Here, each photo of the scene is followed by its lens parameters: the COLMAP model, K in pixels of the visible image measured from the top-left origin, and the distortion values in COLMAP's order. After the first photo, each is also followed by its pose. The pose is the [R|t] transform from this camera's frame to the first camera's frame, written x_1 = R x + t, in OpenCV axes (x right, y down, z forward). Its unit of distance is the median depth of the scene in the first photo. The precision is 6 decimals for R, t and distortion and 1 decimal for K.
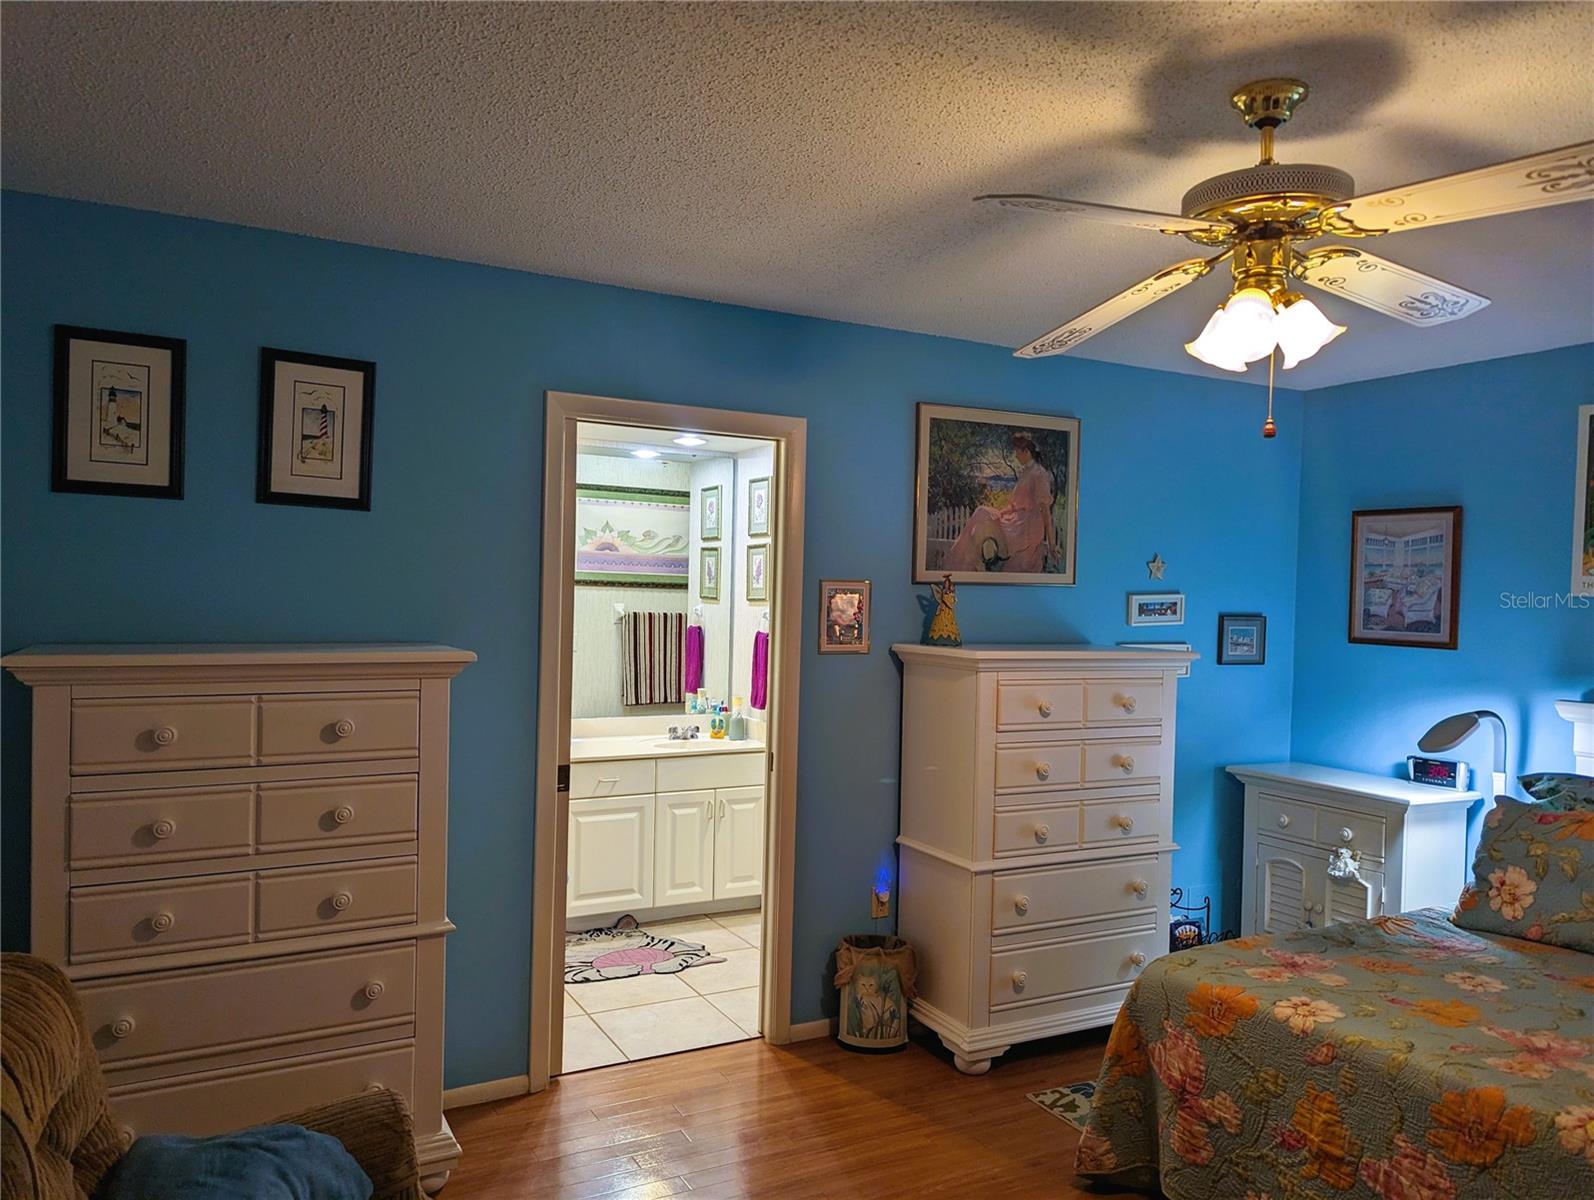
lens RADIAL K [[1127.7, 0, 784.7], [0, 1127.7, 605.4], [0, 0, 1]] dist [0.051089, -0.046478]
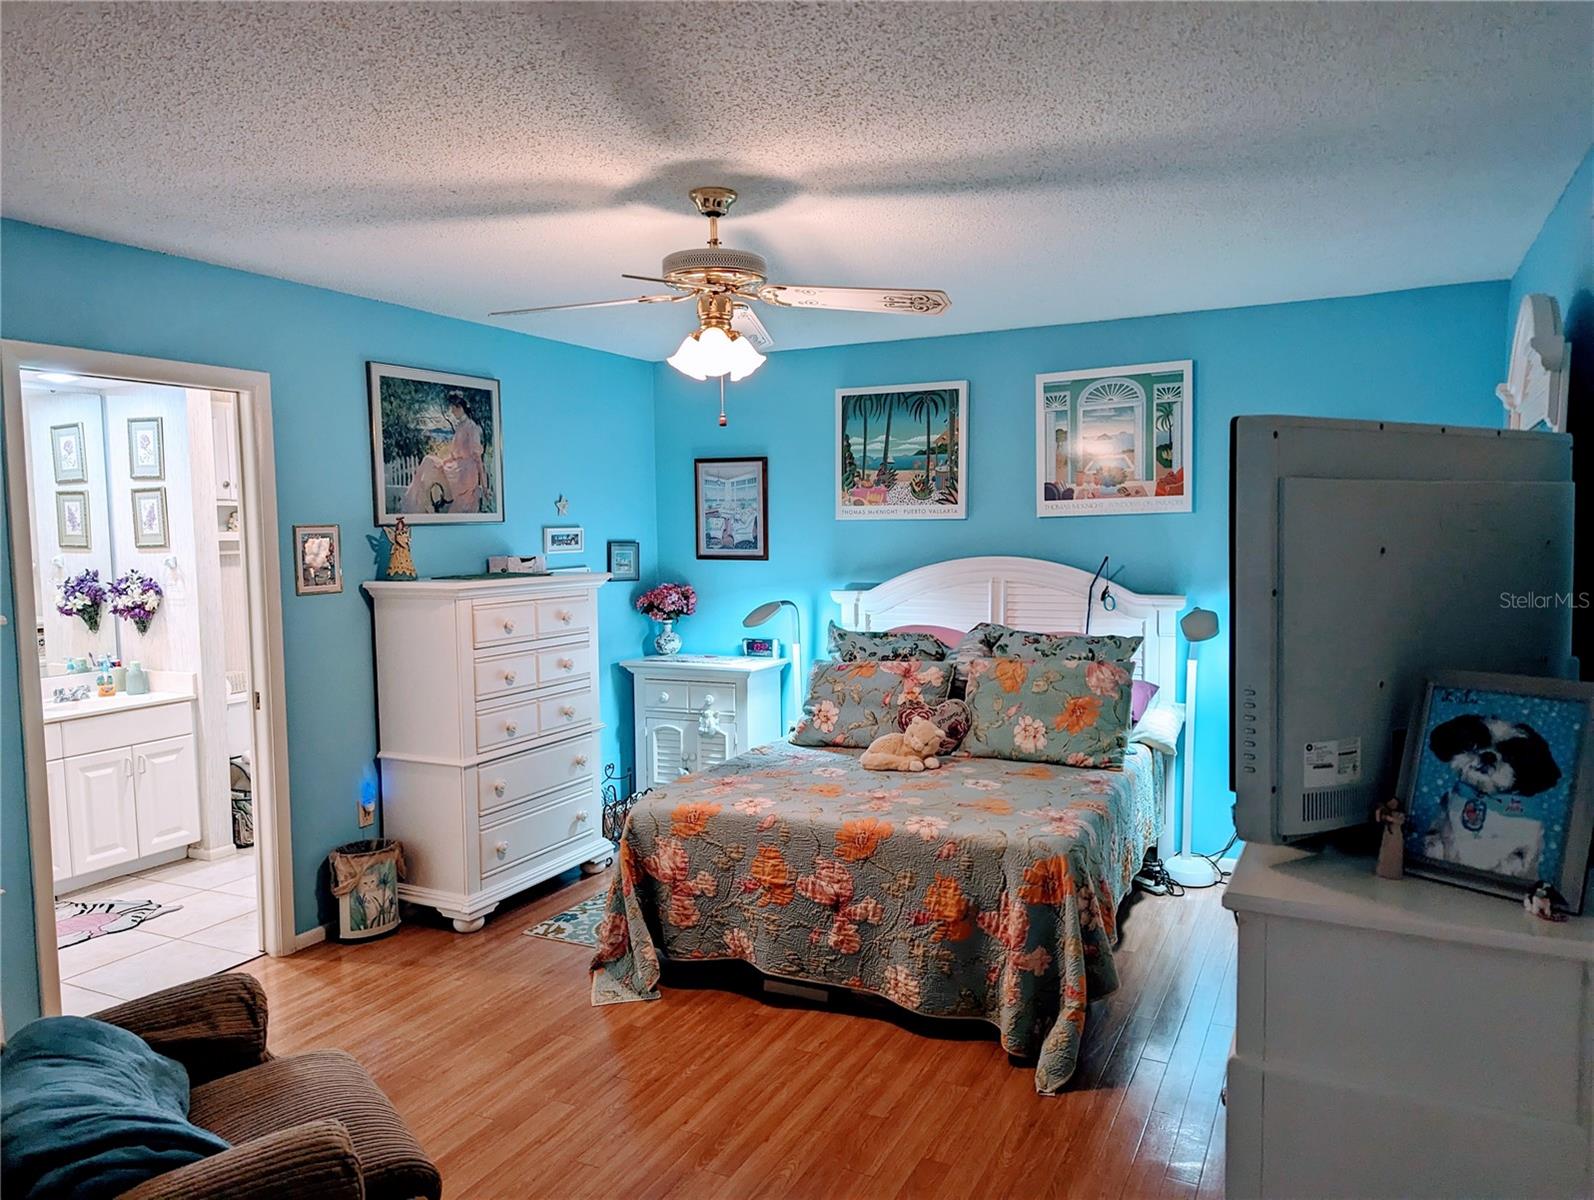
lens RADIAL K [[1127.7, 0, 774.1], [0, 1127.7, 608.6], [0, 0, 1]] dist [0.051089, -0.046478]
pose [[0.816213, -0.080065, 0.572177, -0.202117], [0.039600, 0.995775, 0.082850, -0.015328], [-0.576393, -0.044965, 0.815935, -0.134126]]
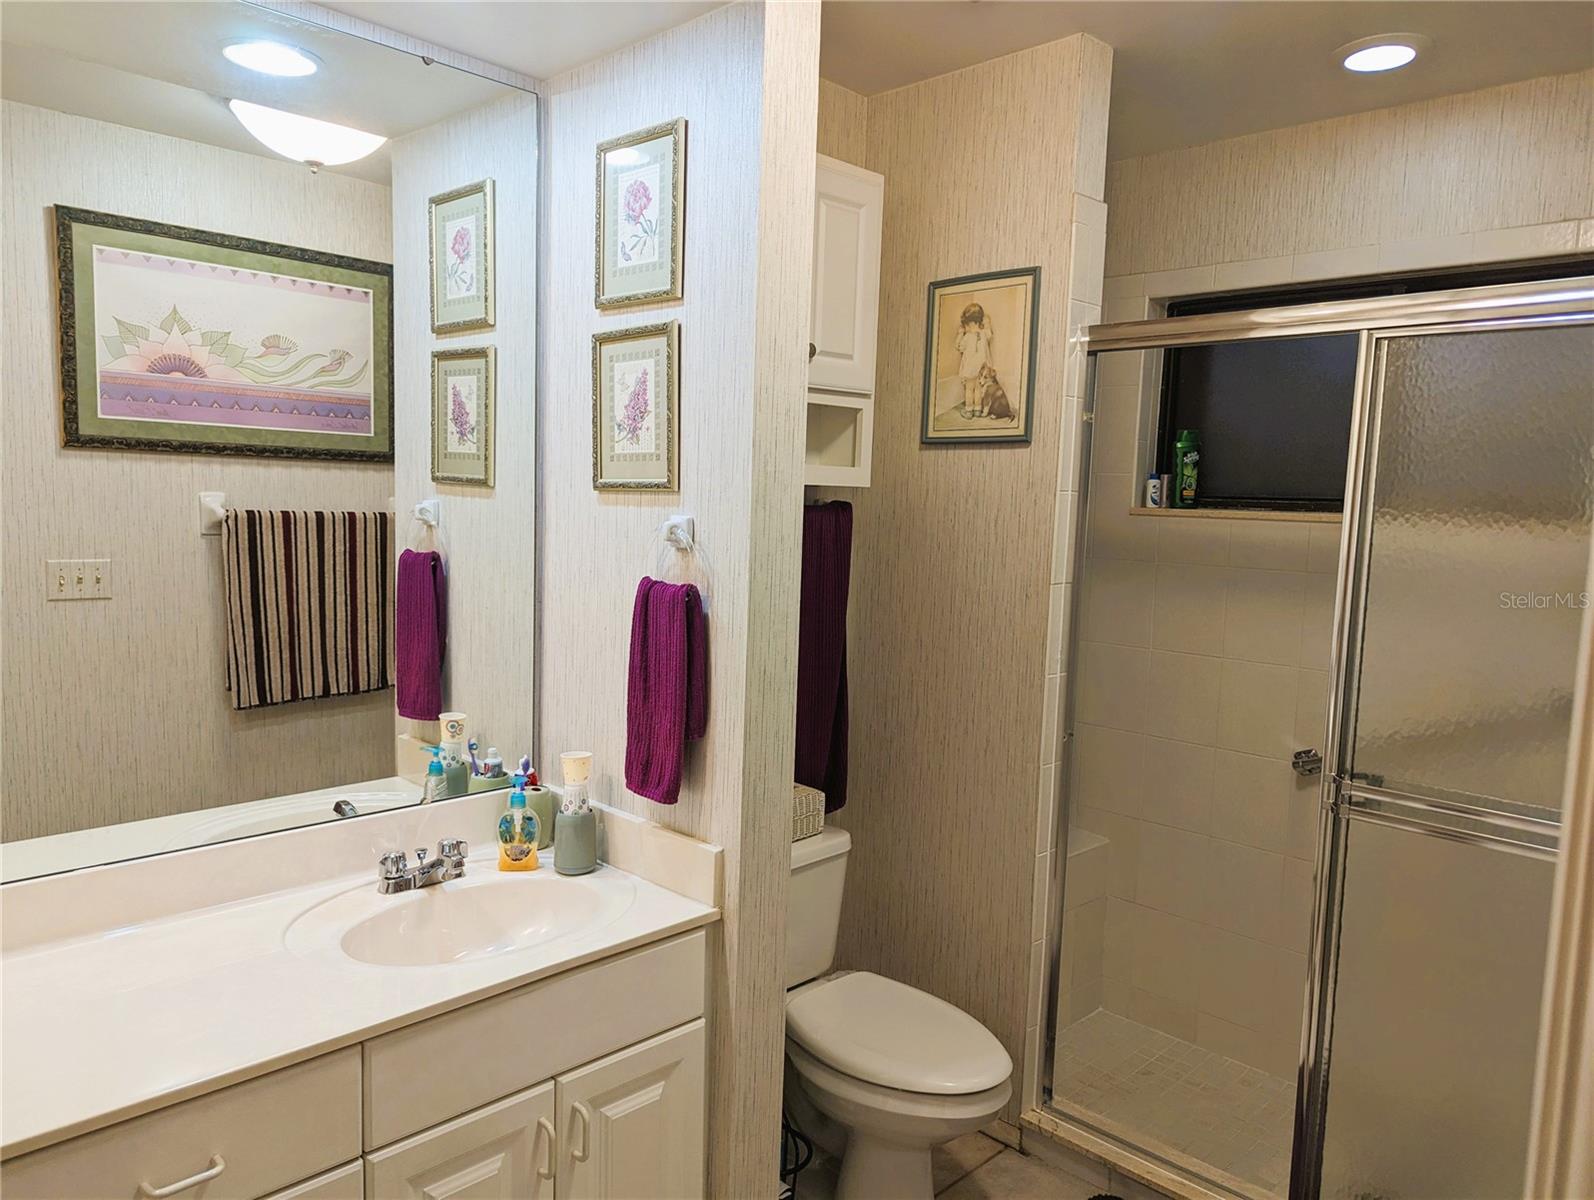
lens RADIAL K [[1127.7, 0, 771.9], [0, 1127.7, 603.5], [0, 0, 1]] dist [0.051089, -0.046478]
pose [[0.954381, -0.022766, 0.297721, -0.119913], [-0.006147, 0.995380, 0.095818, -0.003745], [-0.298527, -0.093277, 0.949832, 0.859155]]
